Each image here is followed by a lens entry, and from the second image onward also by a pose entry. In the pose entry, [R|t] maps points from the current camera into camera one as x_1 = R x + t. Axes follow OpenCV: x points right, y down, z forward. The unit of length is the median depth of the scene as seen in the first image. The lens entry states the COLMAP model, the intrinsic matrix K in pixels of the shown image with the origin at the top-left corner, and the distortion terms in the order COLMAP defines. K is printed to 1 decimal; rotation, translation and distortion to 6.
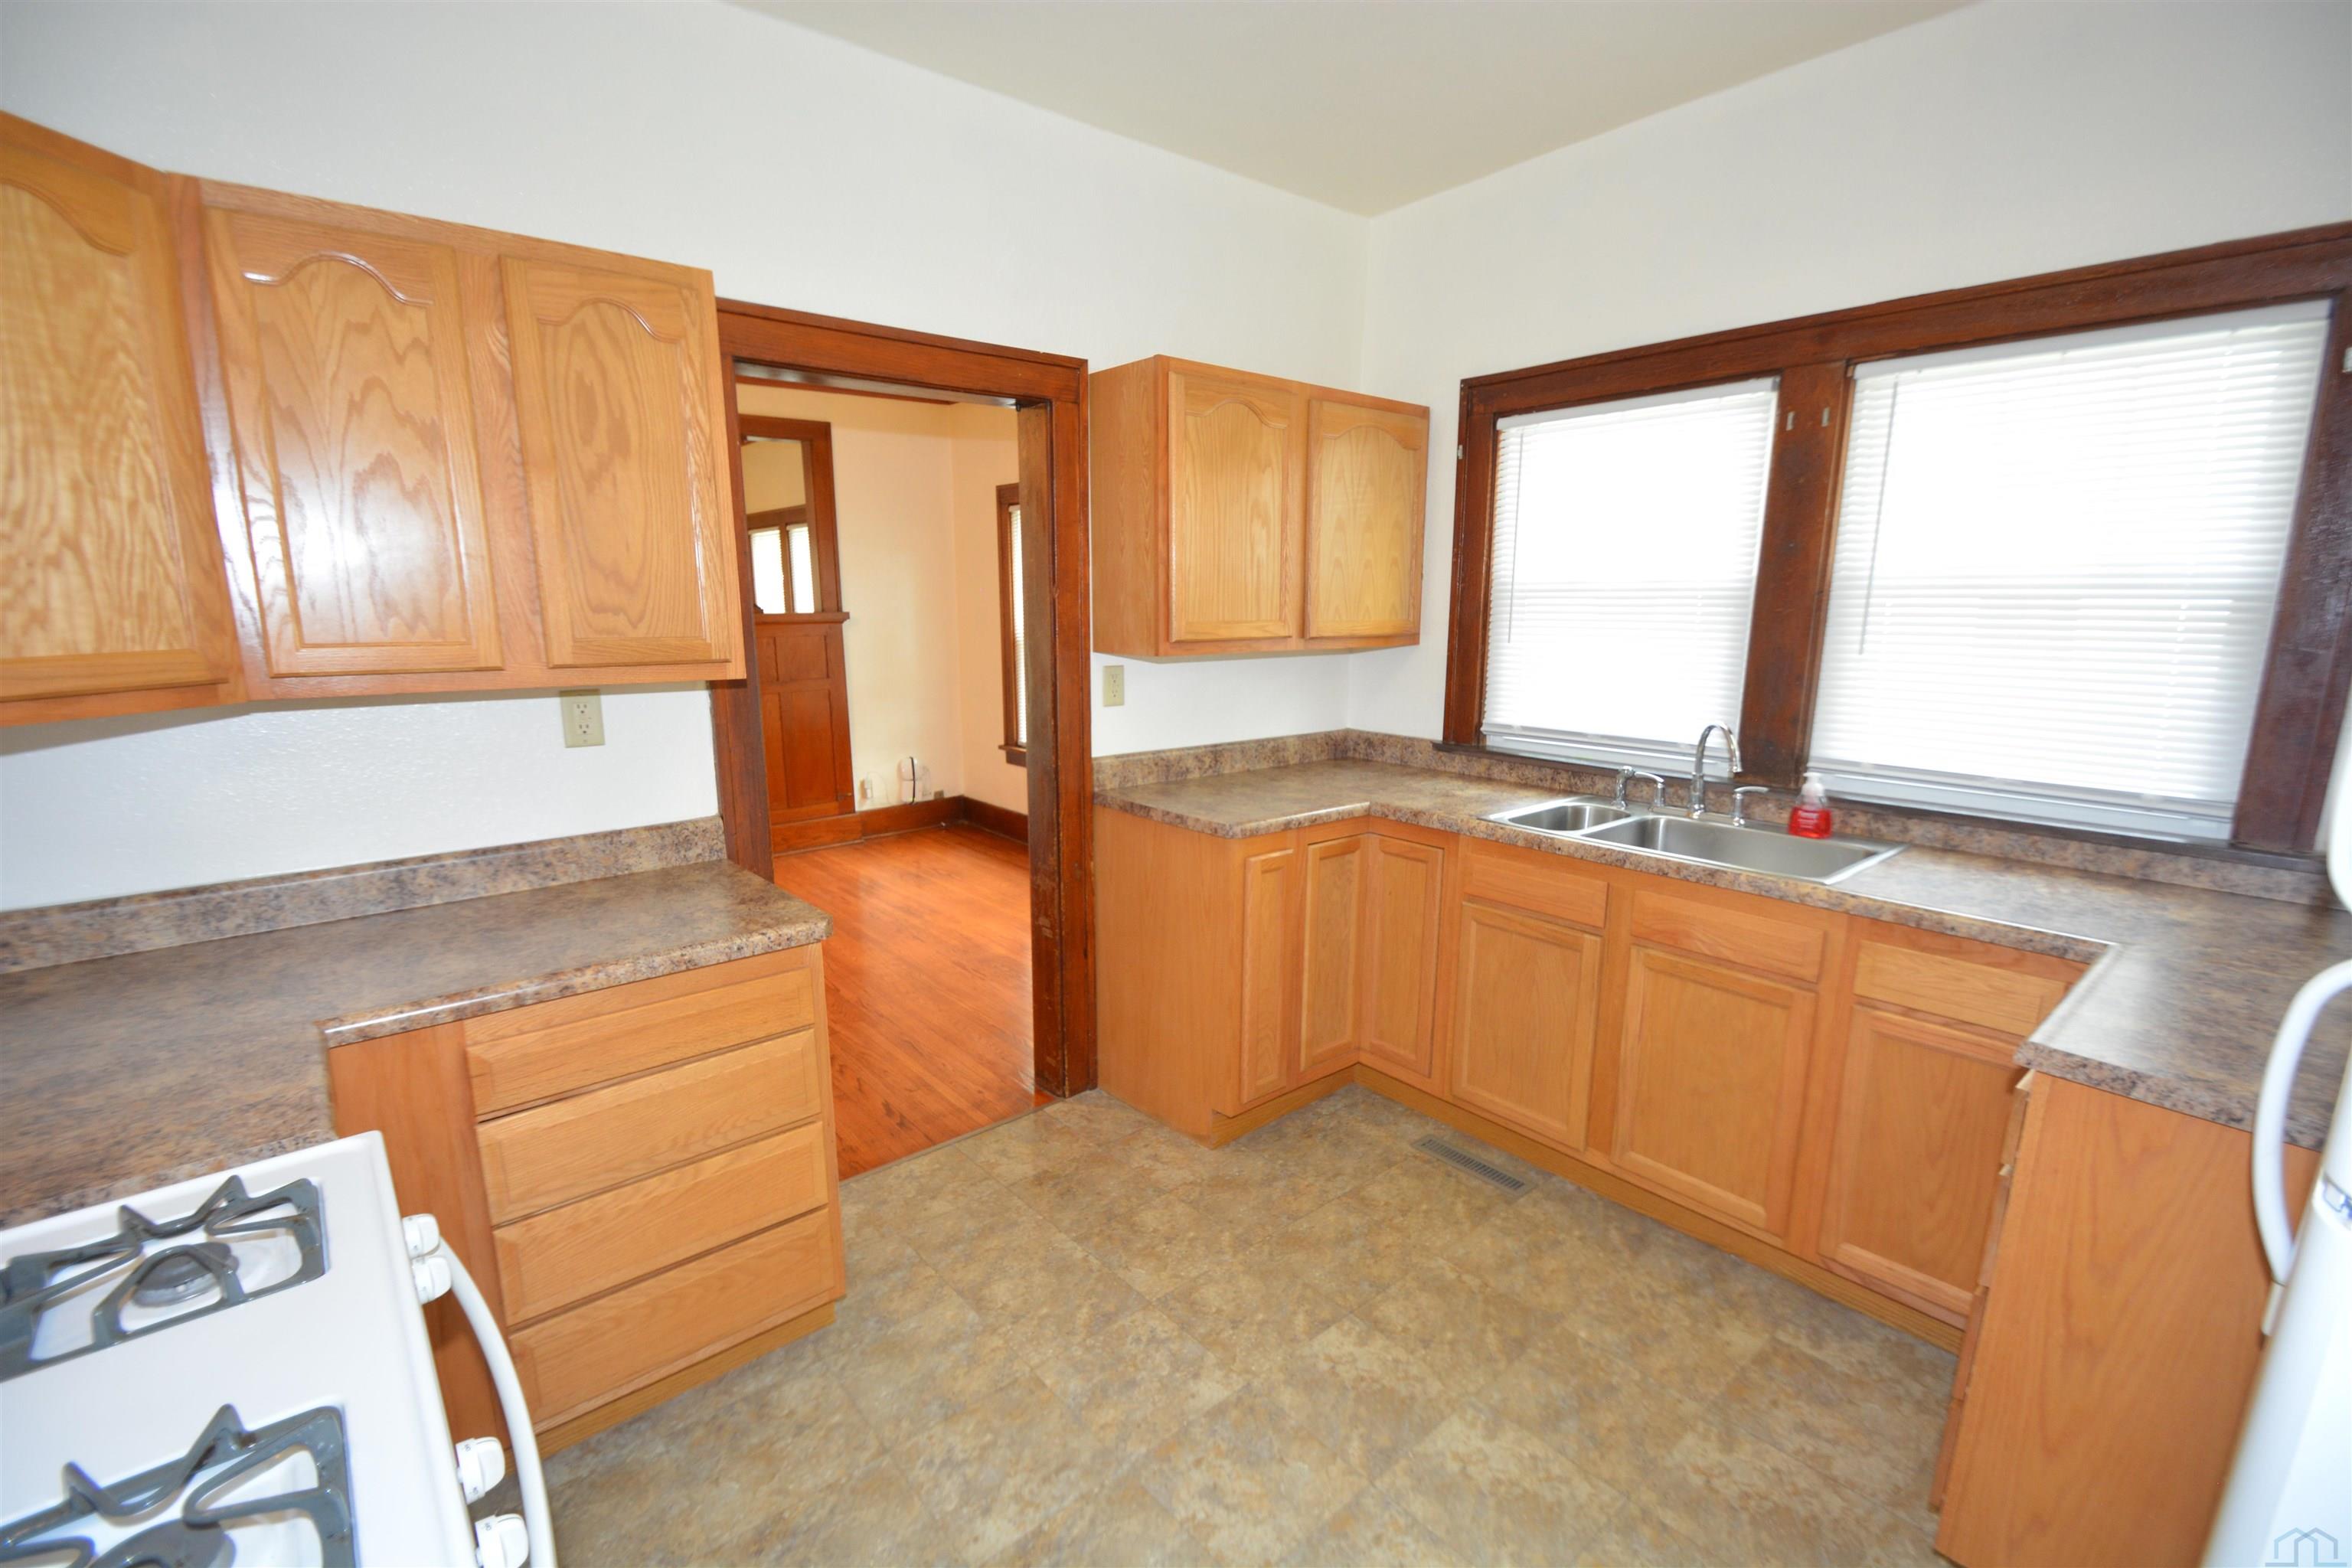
lens RADIAL K [[1002.2, 0, 1152.0], [0, 1002.2, 794.6], [0, 0, 1]] dist [0.003142, 0.000043]
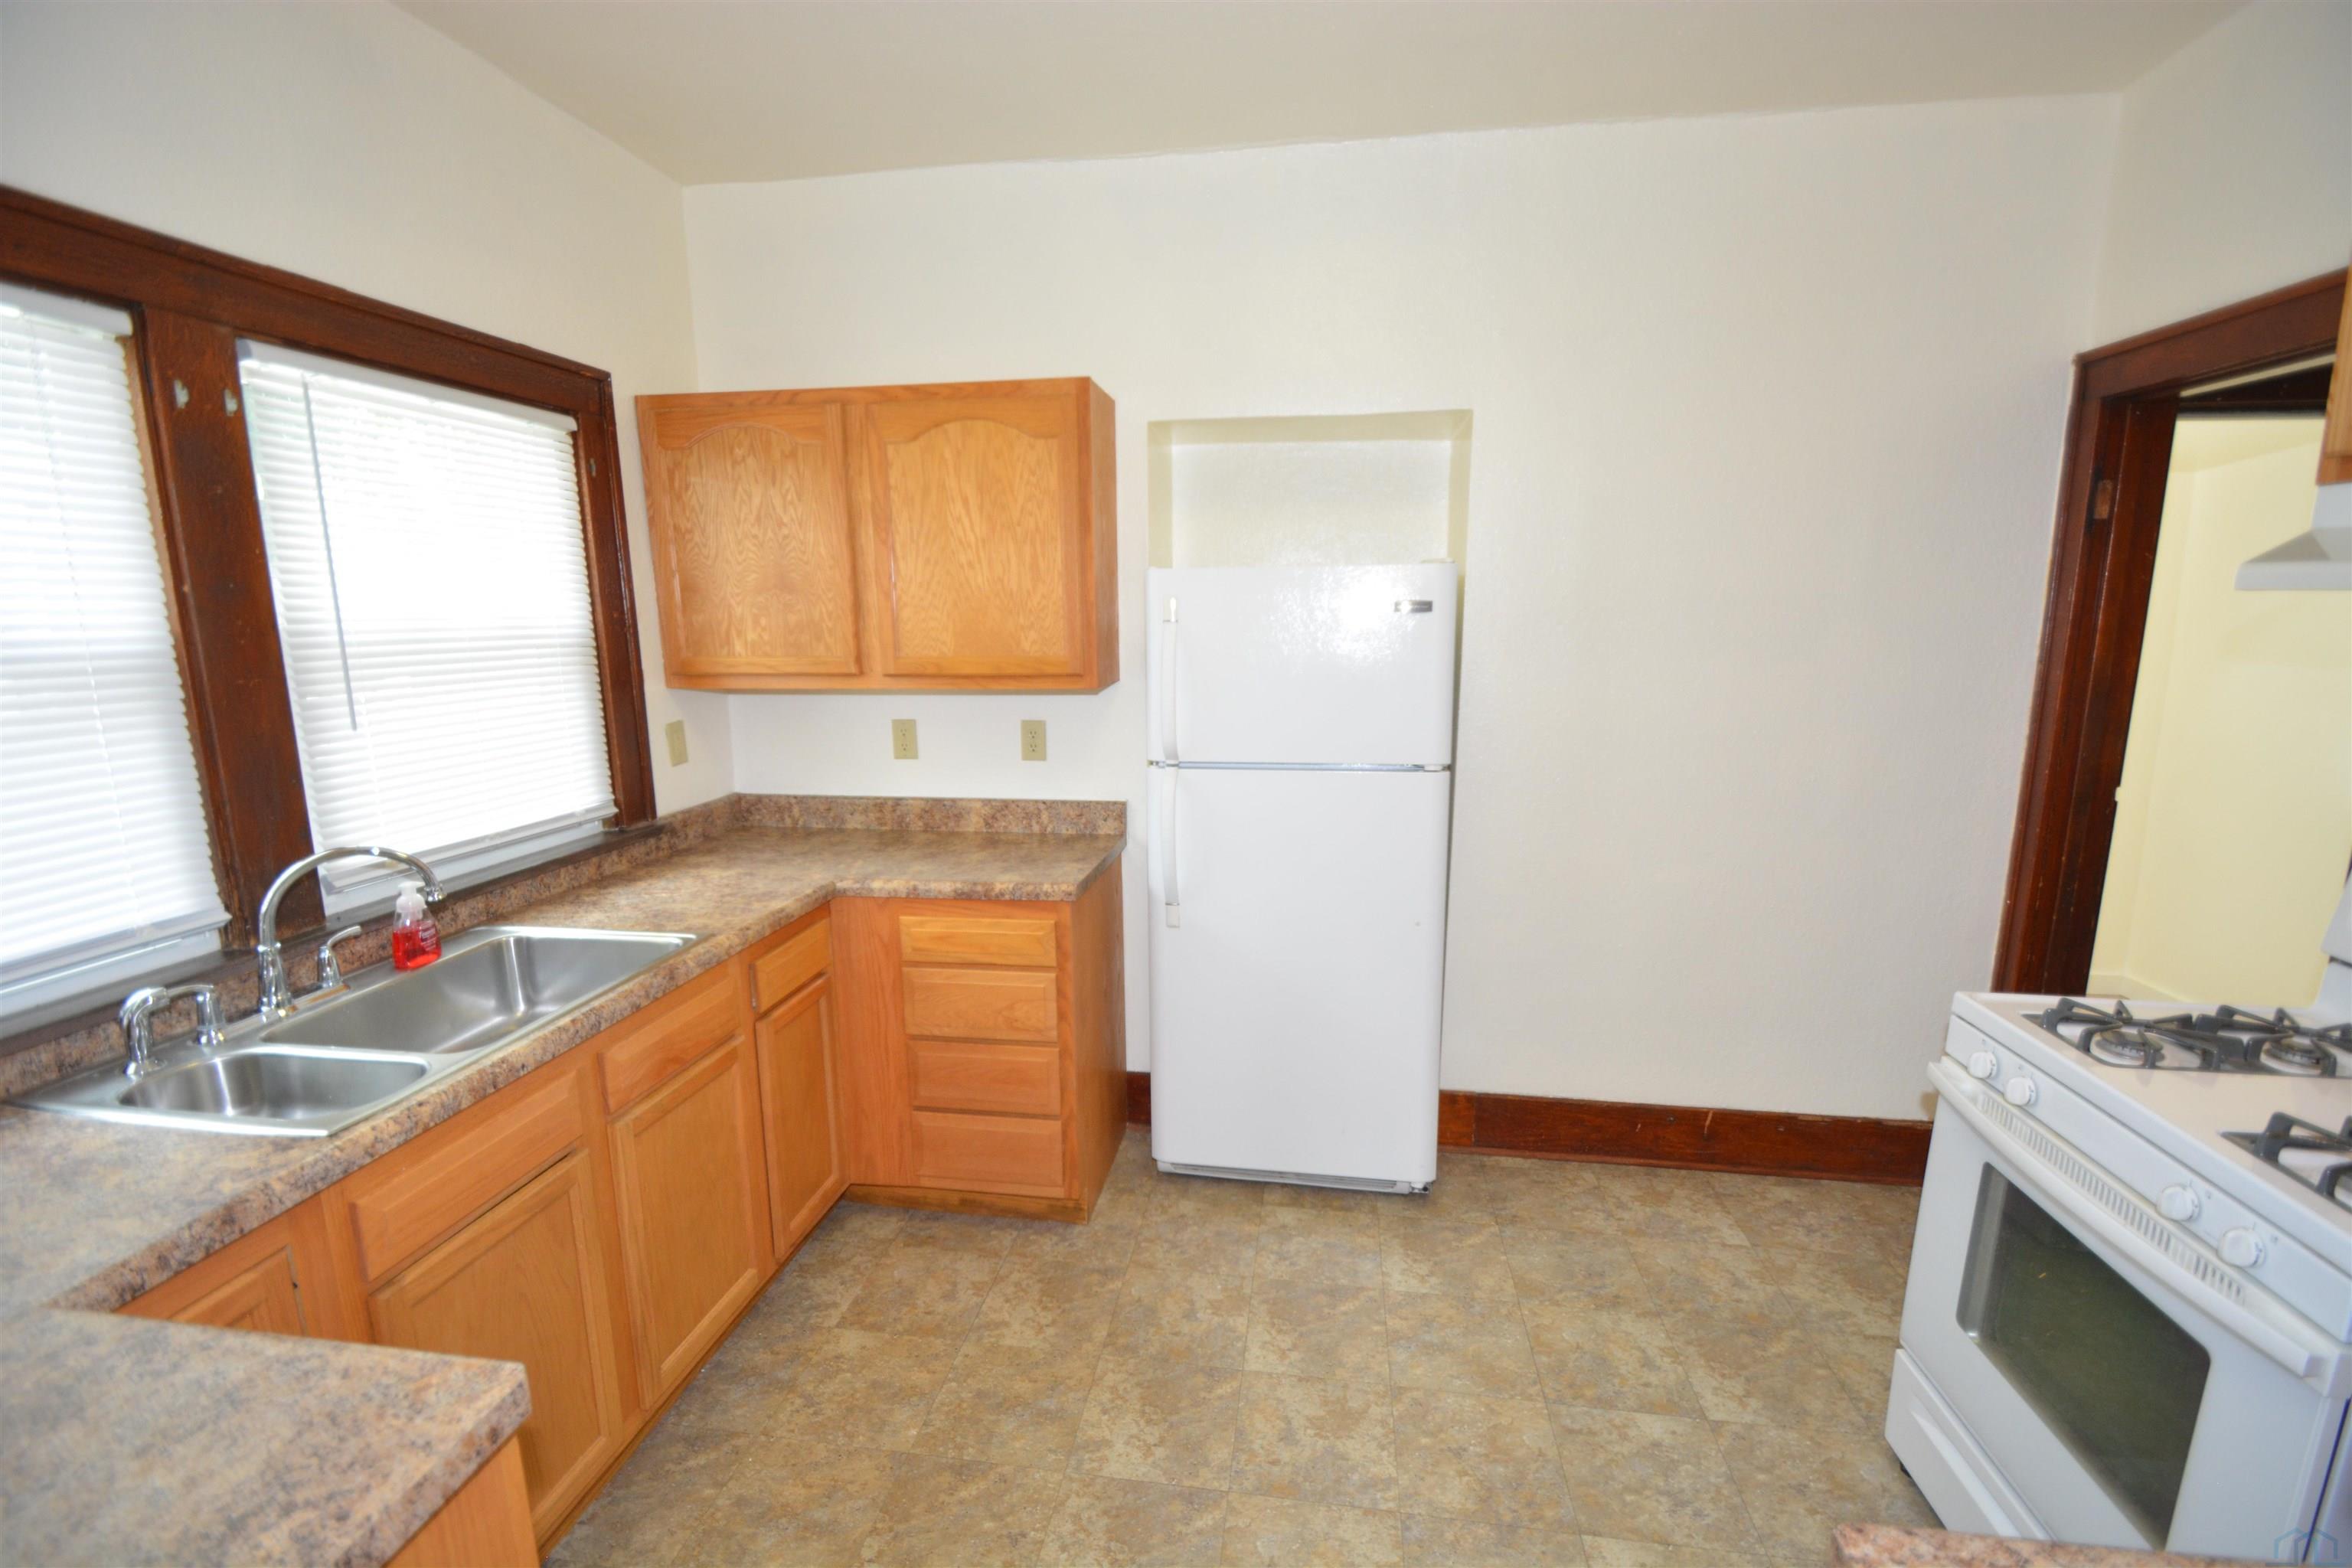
lens RADIAL K [[1082.2, 0, 1167.6], [0, 1082.2, 772.6], [0, 0, 1]] dist [0.144991, 0.000005]
pose [[-0.650609, -0.122507, 0.749467, -0.462912], [0.151475, 0.946136, 0.286149, -0.325150], [-0.744153, 0.299697, -0.597008, 1.296538]]
